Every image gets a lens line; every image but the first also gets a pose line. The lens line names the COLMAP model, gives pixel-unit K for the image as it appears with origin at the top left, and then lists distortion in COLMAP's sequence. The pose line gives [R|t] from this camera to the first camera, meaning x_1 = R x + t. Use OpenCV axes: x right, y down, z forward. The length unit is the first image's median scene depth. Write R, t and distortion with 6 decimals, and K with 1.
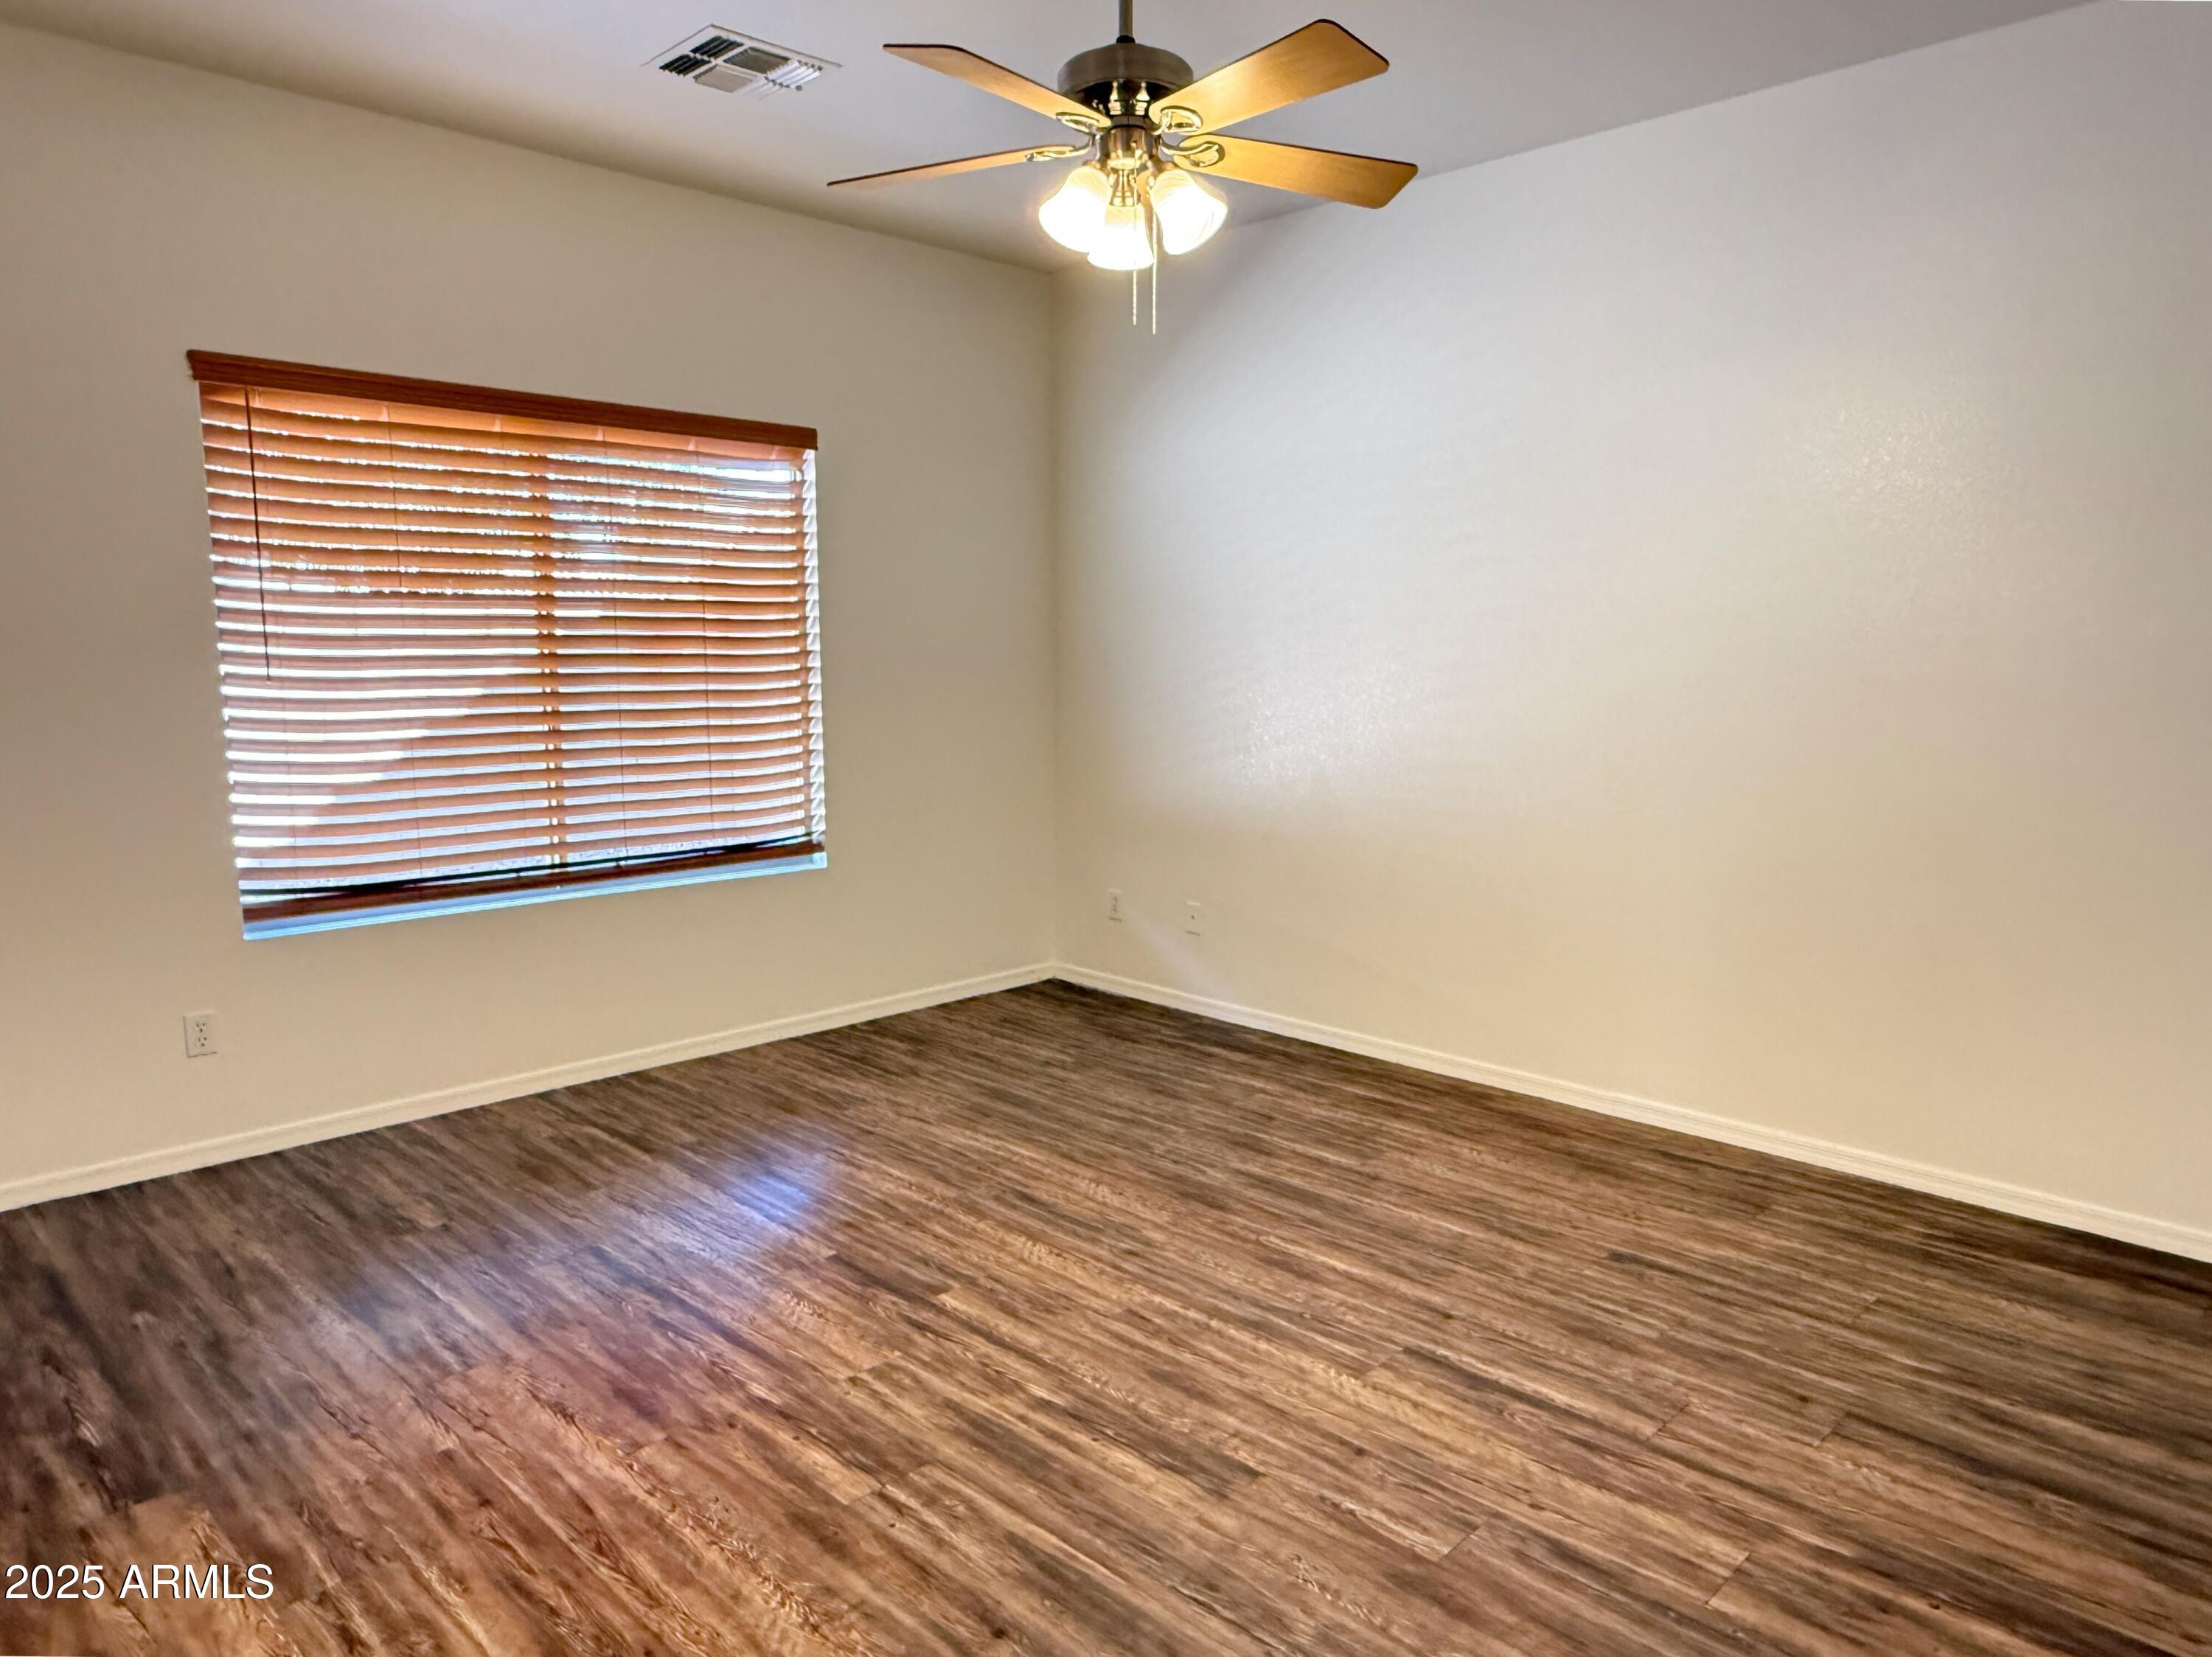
lens RADIAL K [[1503.0, 0, 1132.8], [0, 1503.0, 831.4], [0, 0, 1]] dist [-0.006256, 0.003003]
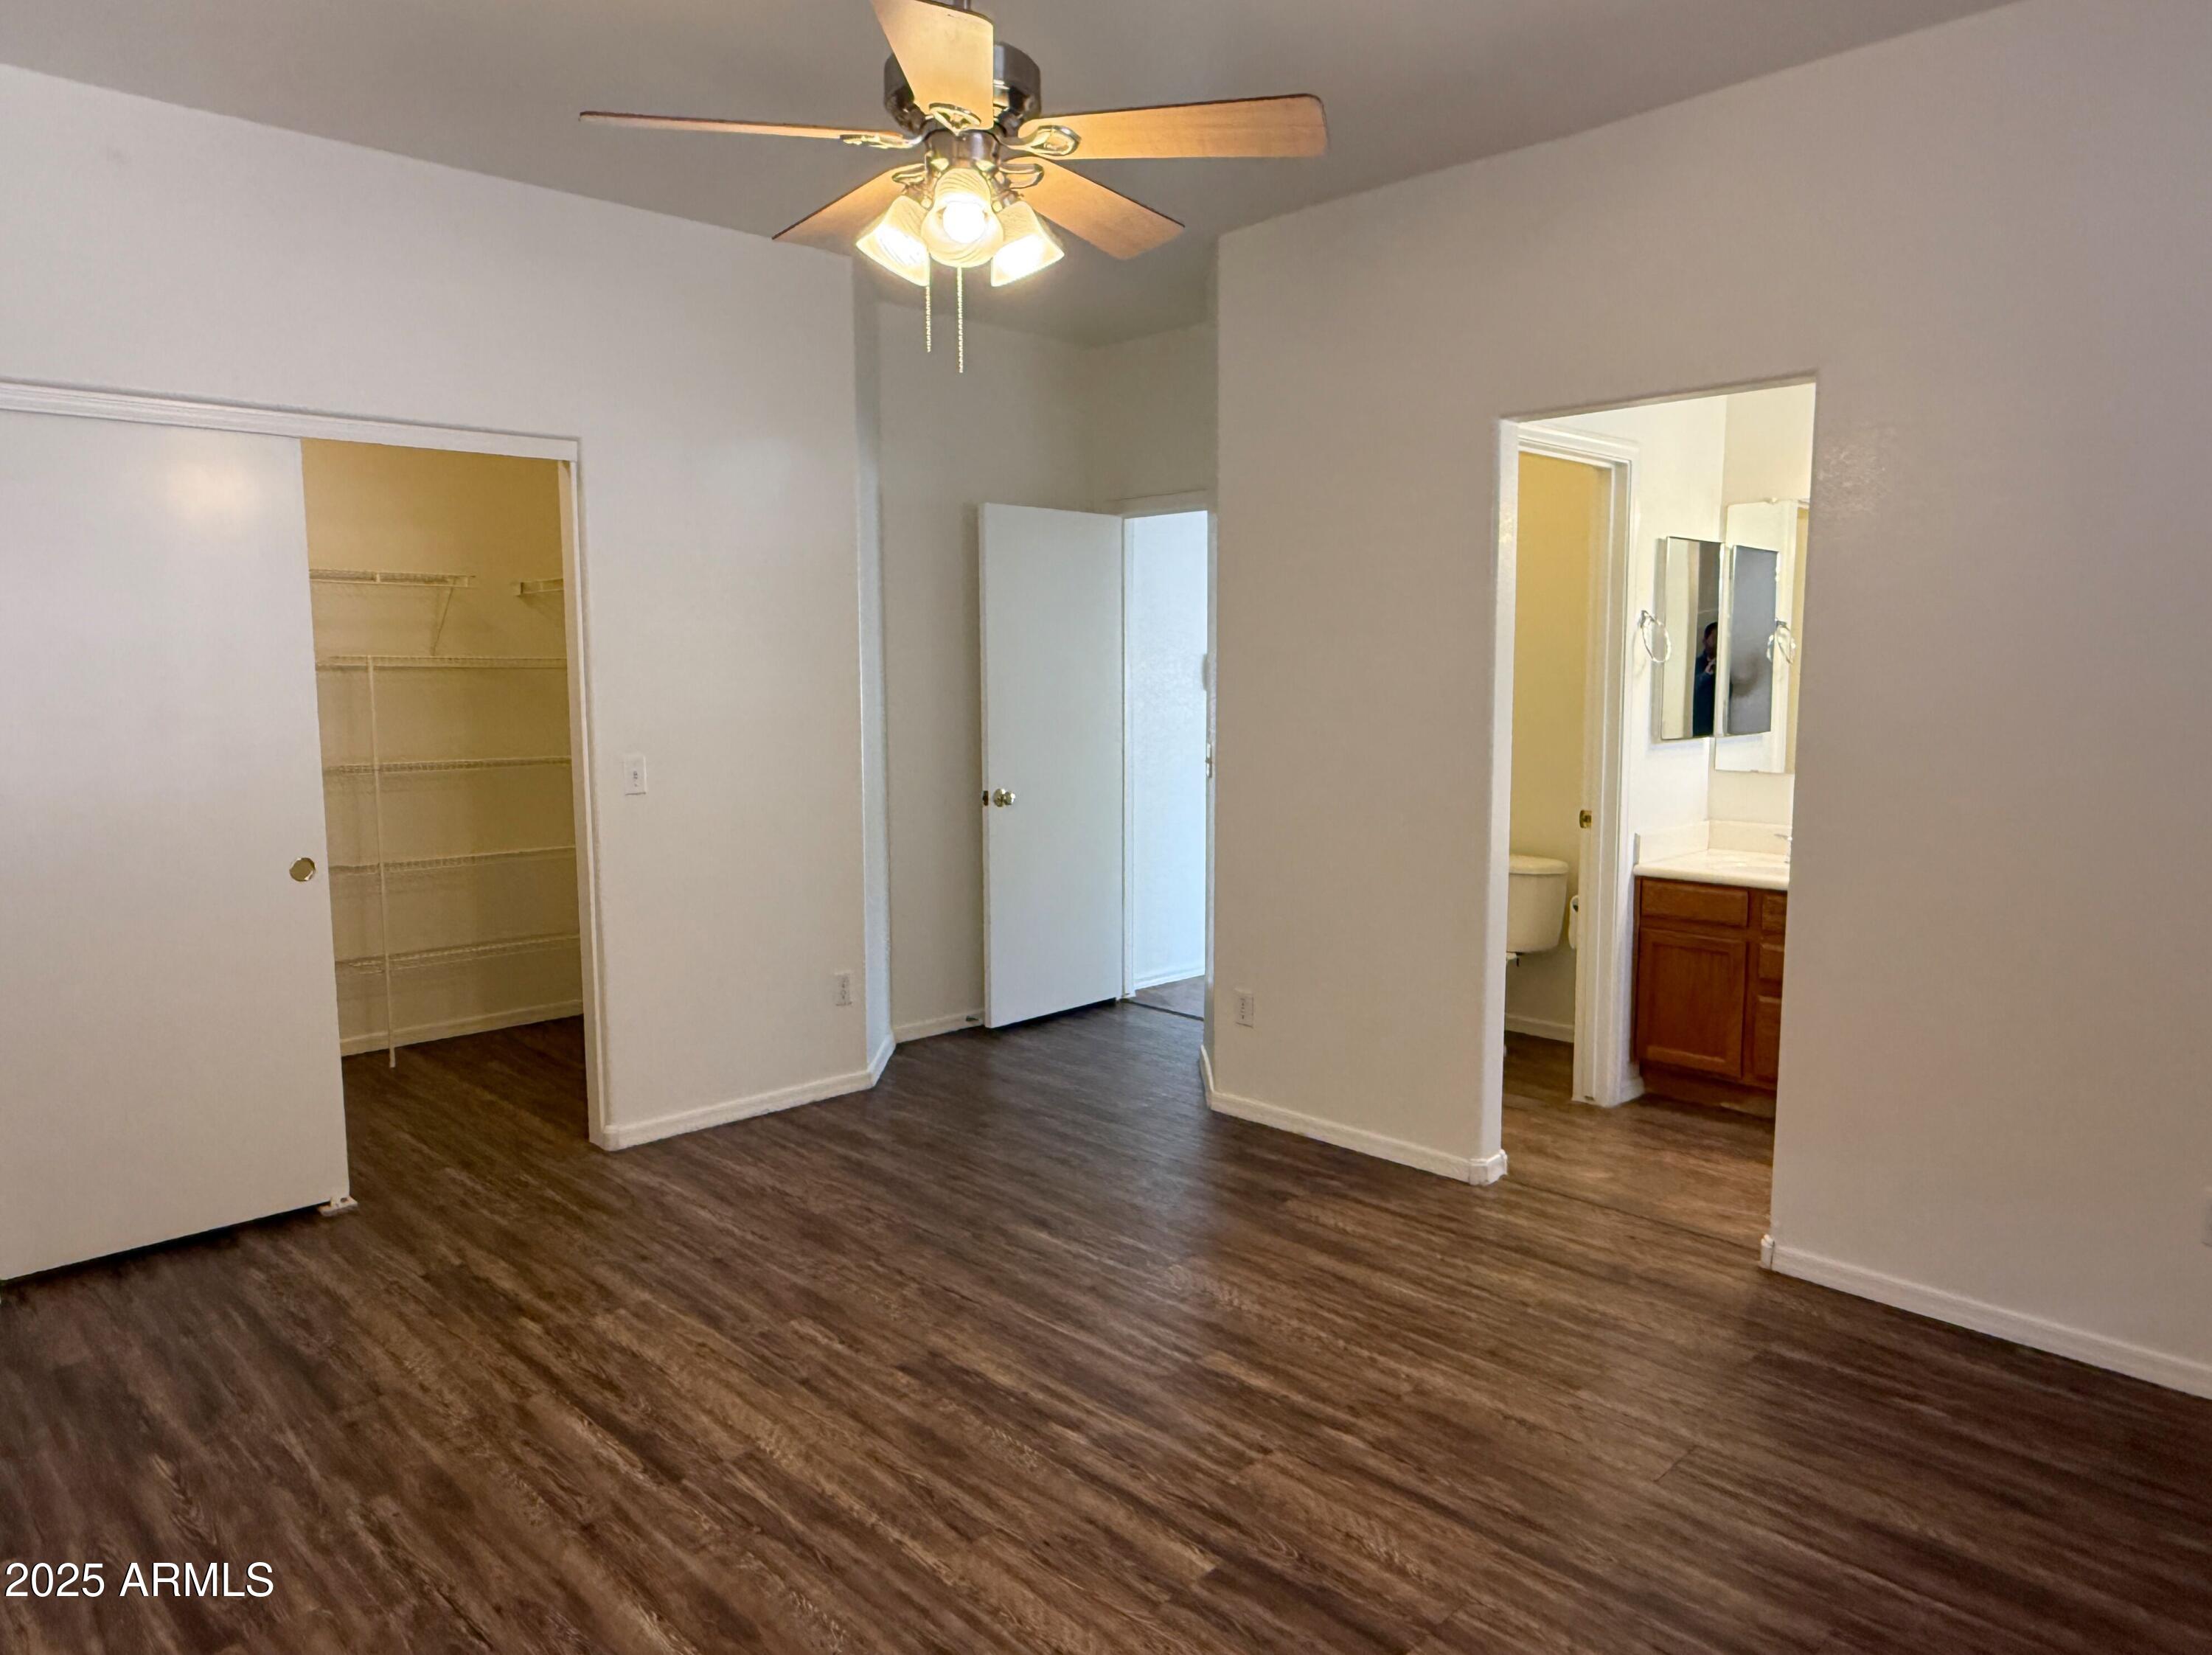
lens RADIAL K [[1502.8, 0, 1132.8], [0, 1502.8, 830.4], [0, 0, 1]] dist [-0.006256, 0.003003]
pose [[-0.999998, 0.001760, -0.000409, -0.101440], [0.001616, 0.972460, 0.233064, -0.269658], [0.000808, 0.233063, -0.972461, 1.905076]]
